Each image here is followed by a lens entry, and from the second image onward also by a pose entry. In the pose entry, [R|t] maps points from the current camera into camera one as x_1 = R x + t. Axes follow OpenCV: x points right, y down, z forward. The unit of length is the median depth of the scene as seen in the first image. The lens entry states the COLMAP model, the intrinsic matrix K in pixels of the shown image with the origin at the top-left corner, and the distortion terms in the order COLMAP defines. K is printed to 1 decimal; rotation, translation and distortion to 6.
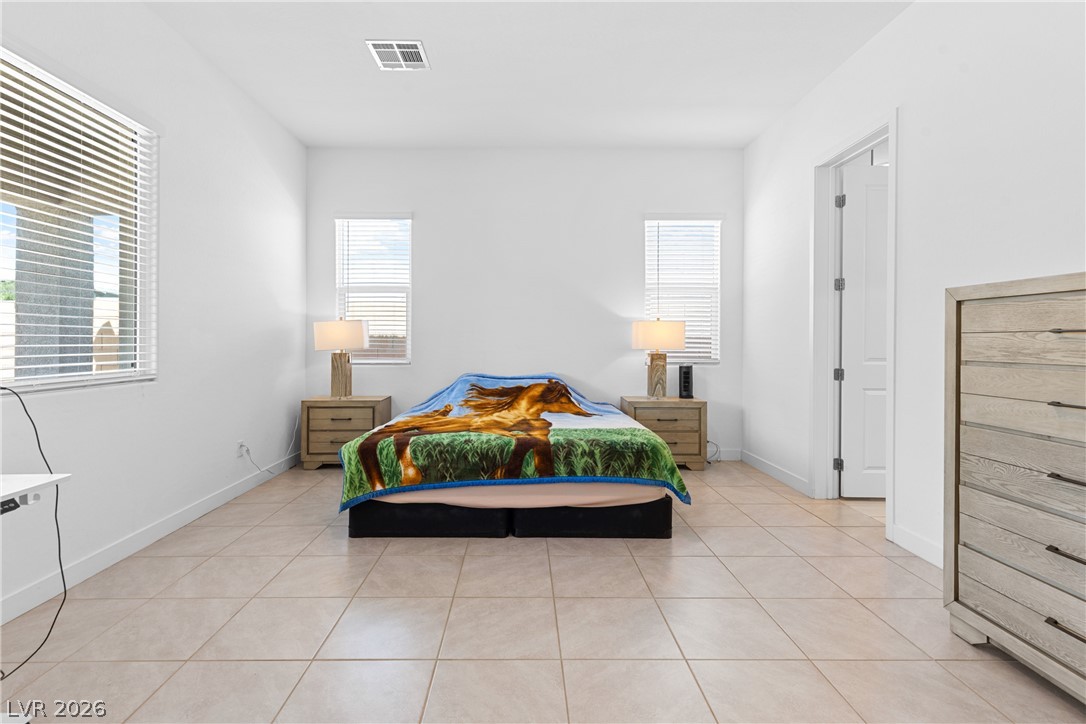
lens RADIAL K [[530.6, 0, 530.1], [0, 530.6, 340.5], [0, 0, 1]] dist [0.008516, 0.001731]
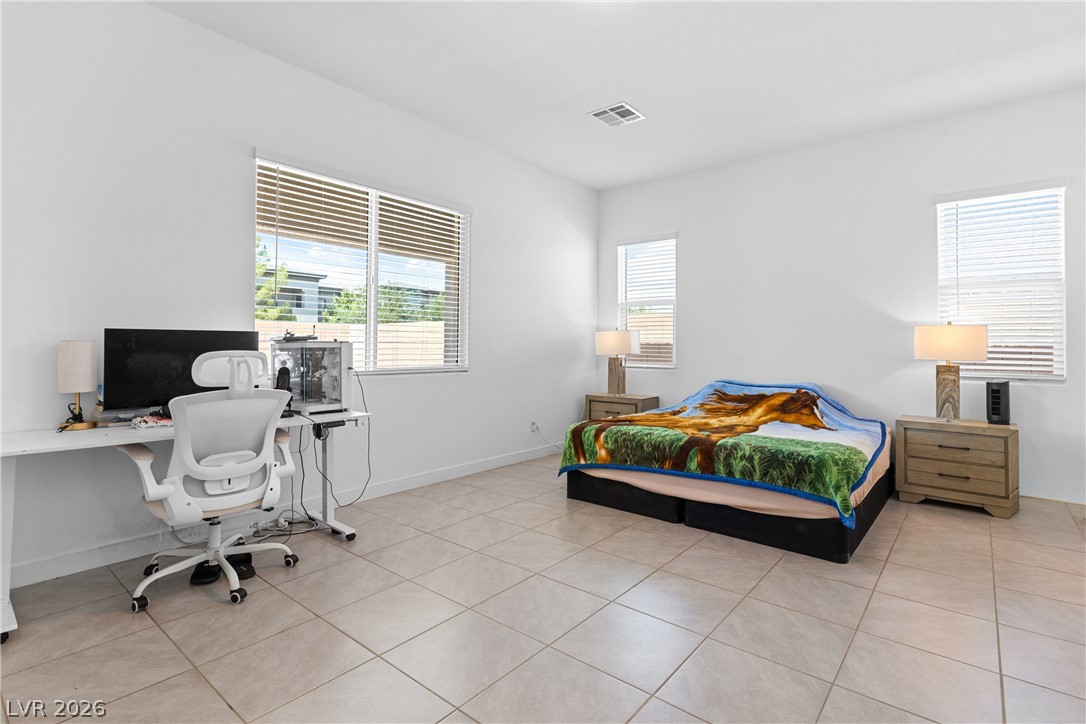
lens RADIAL K [[528.0, 0, 537.6], [0, 528.0, 336.1], [0, 0, 1]] dist [0.006248, 0.000579]
pose [[0.762953, -0.008667, -0.646396, 0.311652], [-0.006754, 0.999749, -0.021376, 0.001462], [0.646419, 0.020675, 0.762703, -0.031212]]
